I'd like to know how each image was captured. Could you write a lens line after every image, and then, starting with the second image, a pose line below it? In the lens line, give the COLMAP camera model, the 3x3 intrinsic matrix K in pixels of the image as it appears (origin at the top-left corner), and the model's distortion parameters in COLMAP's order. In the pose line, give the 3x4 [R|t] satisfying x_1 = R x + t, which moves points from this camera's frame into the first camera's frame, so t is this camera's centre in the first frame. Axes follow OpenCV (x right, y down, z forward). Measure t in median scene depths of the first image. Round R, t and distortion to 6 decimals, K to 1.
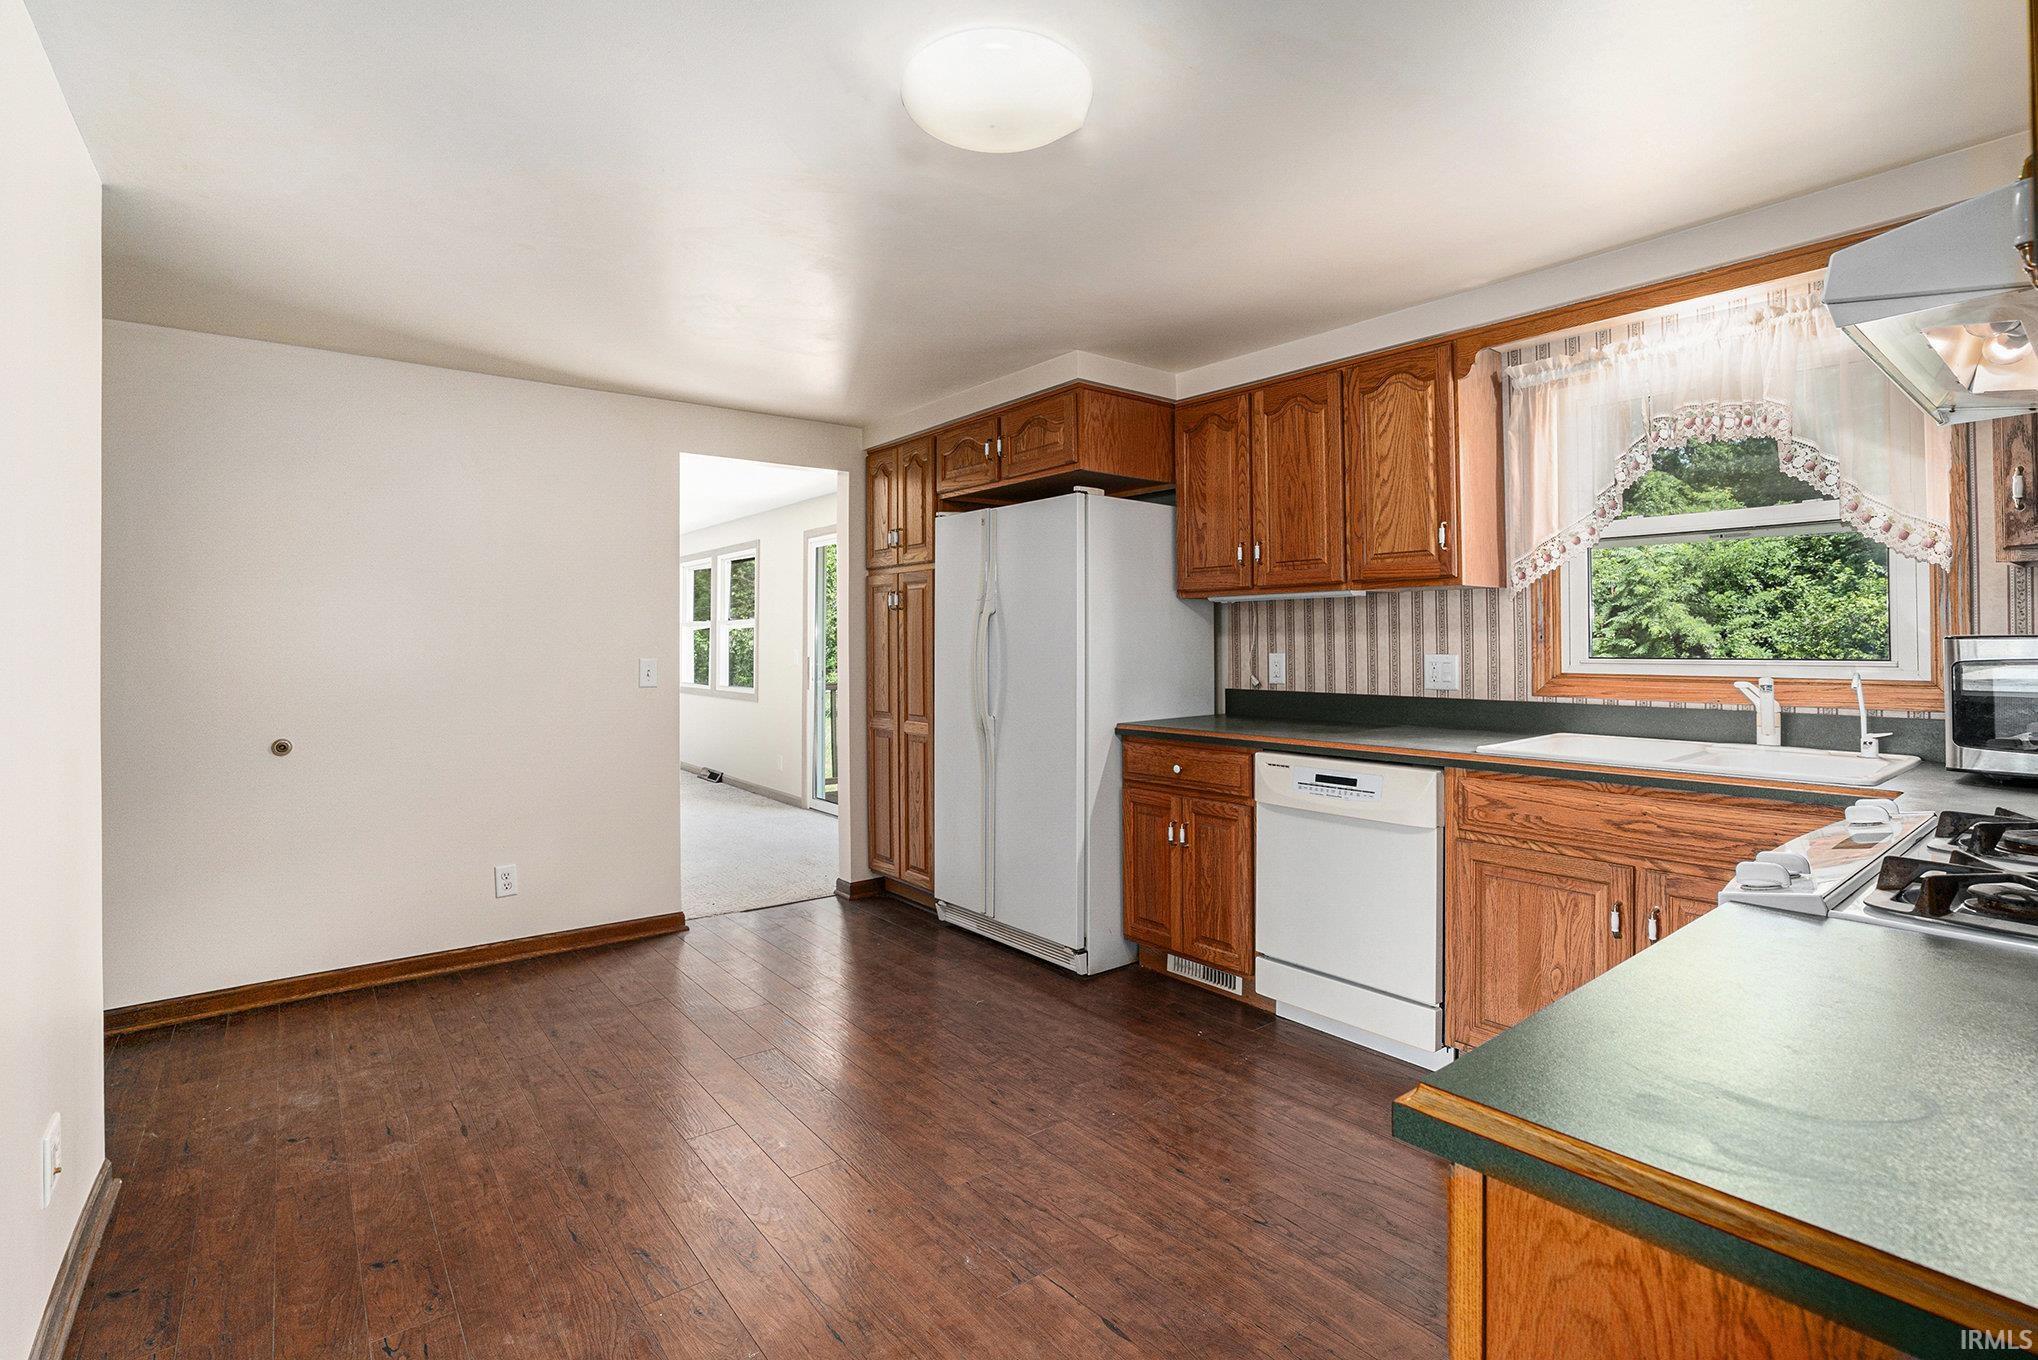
lens RADIAL K [[973.4, 0, 1028.6], [0, 973.4, 621.0], [0, 0, 1]] dist [-0.032741, 0.000345]
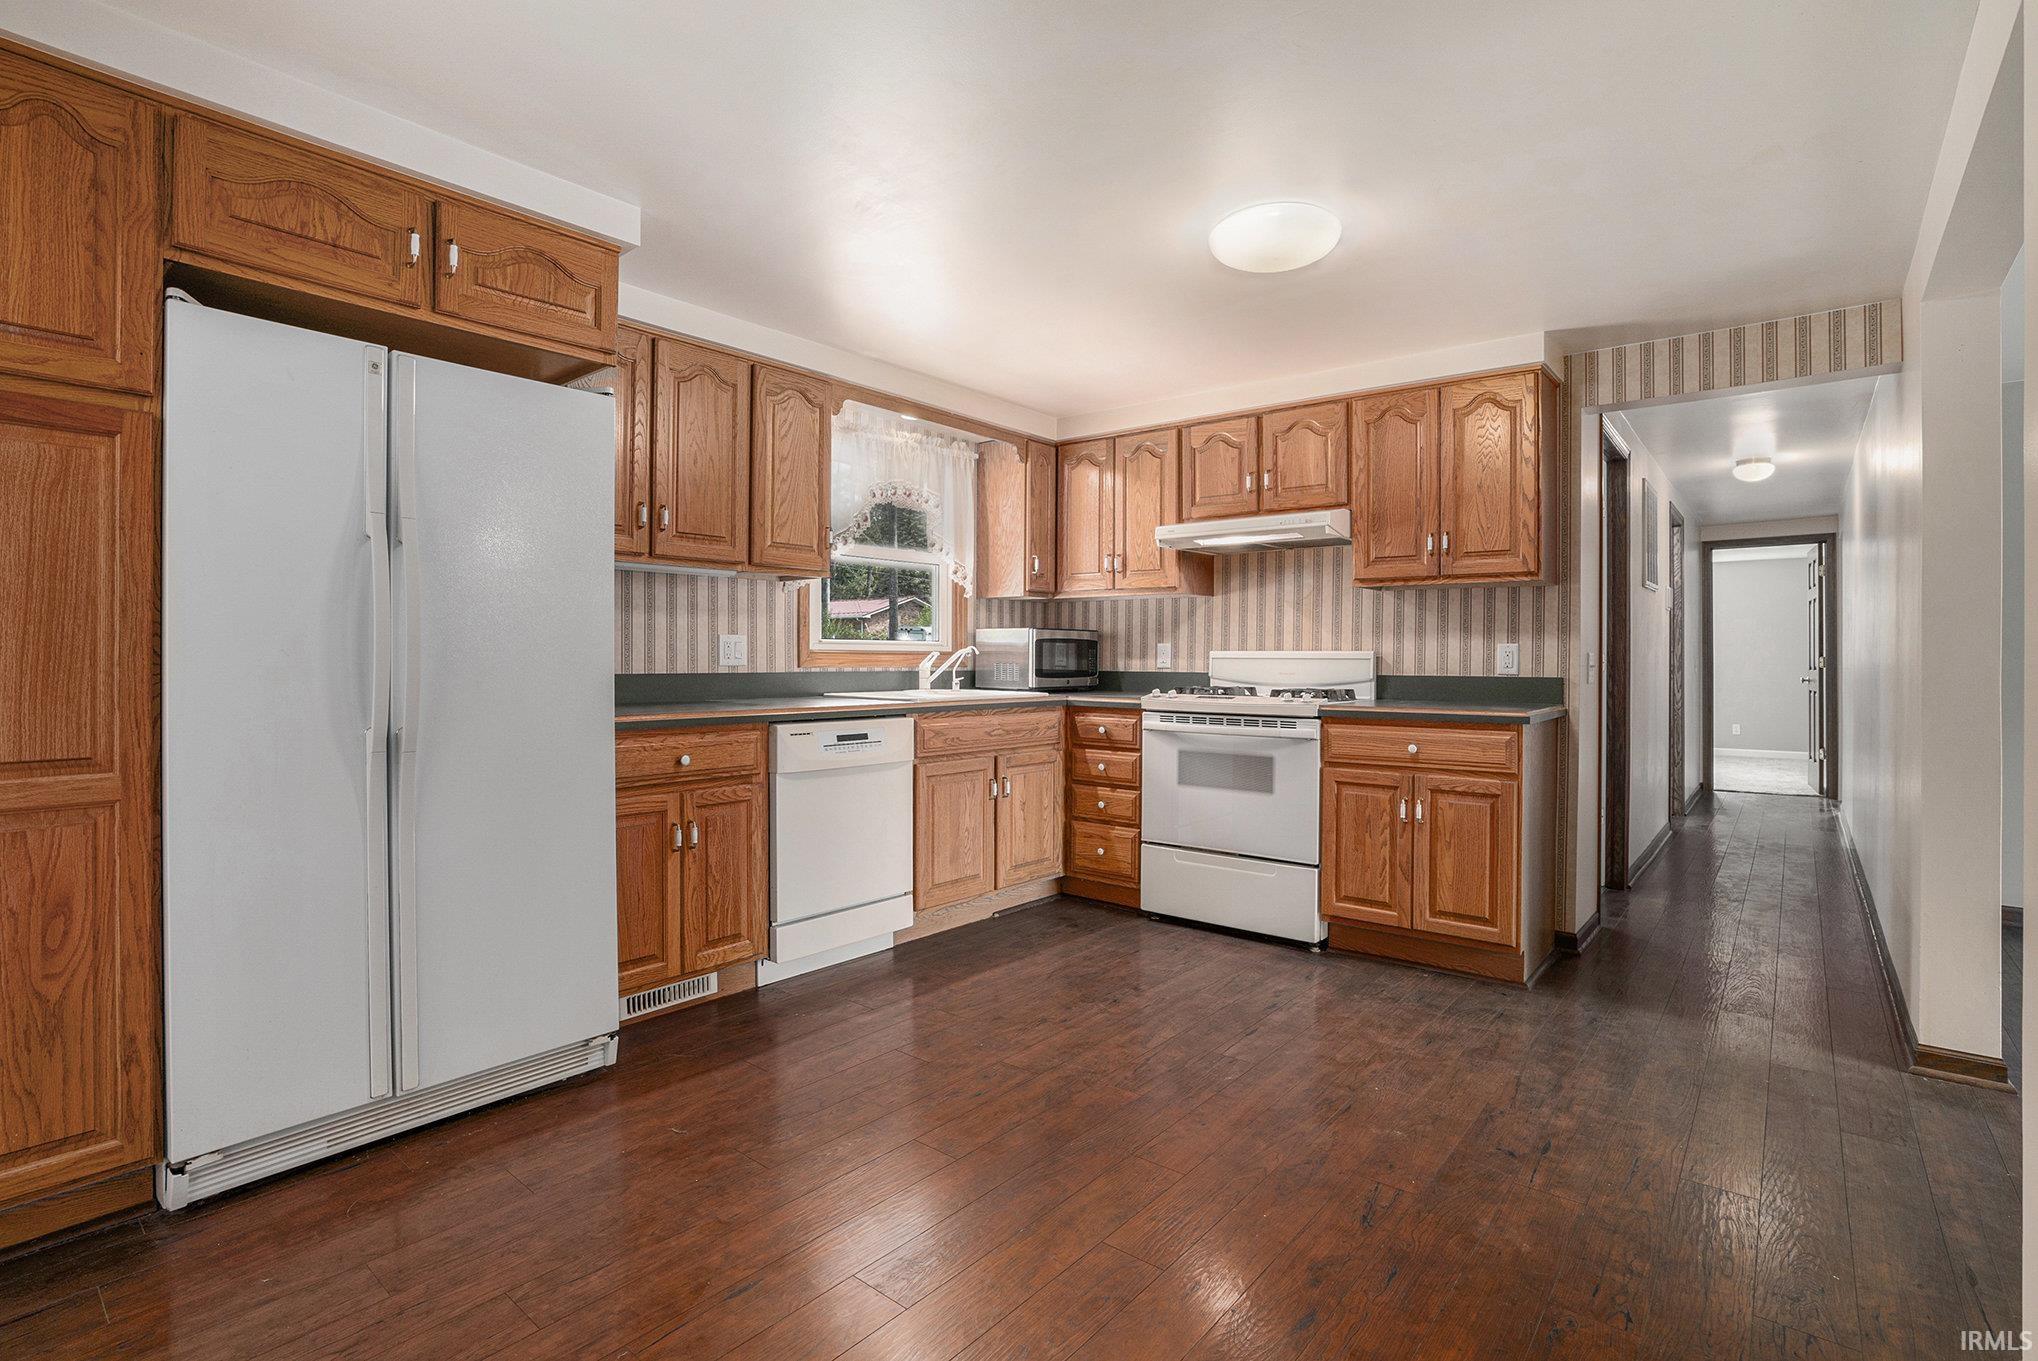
lens RADIAL K [[952.1, 0, 1021.3], [0, 952.1, 655.7], [0, 0, 1]] dist [-0.034386, 0.000008]
pose [[-0.198174, 0.006724, 0.980144, -0.753331], [-0.021155, 0.999714, -0.011135, 0.066316], [-0.979939, -0.022942, -0.197975, 0.916401]]
